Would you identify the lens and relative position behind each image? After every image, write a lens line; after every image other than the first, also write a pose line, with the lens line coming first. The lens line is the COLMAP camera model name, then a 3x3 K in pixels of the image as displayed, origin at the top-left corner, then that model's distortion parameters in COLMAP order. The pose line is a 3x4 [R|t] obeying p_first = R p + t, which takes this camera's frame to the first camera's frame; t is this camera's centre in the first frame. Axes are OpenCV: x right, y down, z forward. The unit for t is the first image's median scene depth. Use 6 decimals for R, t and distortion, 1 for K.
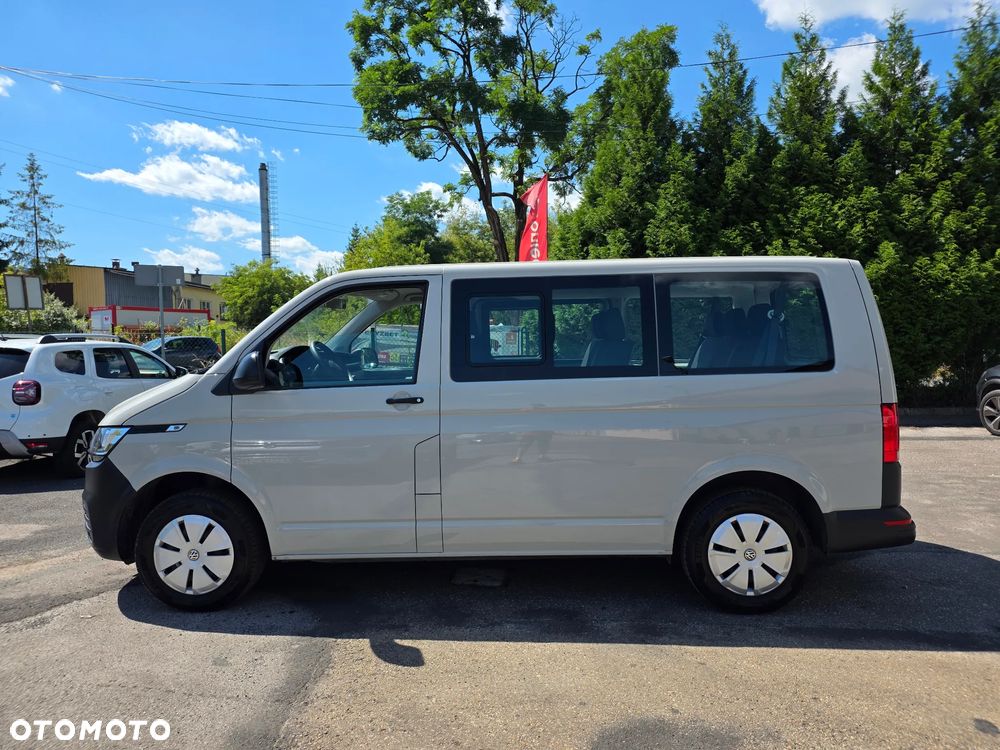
lens RADIAL K [[692.4, 0, 498.5], [0, 692.4, 375.7], [0, 0, 1]] dist [0.044092, -0.013823]
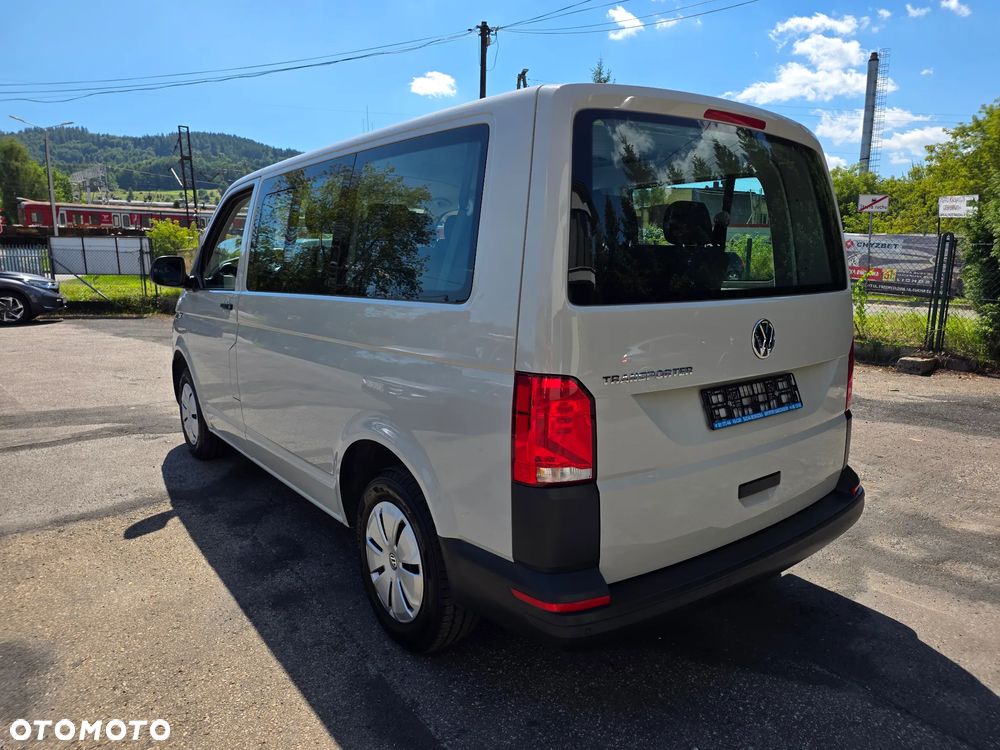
lens RADIAL K [[692.4, 0, 503.9], [0, 692.4, 371.1], [0, 0, 1]] dist [0.044092, -0.013823]
pose [[0.621875, 0.137351, -0.770978, 0.334381], [-0.048355, 0.989355, 0.137252, -0.010313], [0.781622, -0.048073, 0.621897, 0.240015]]
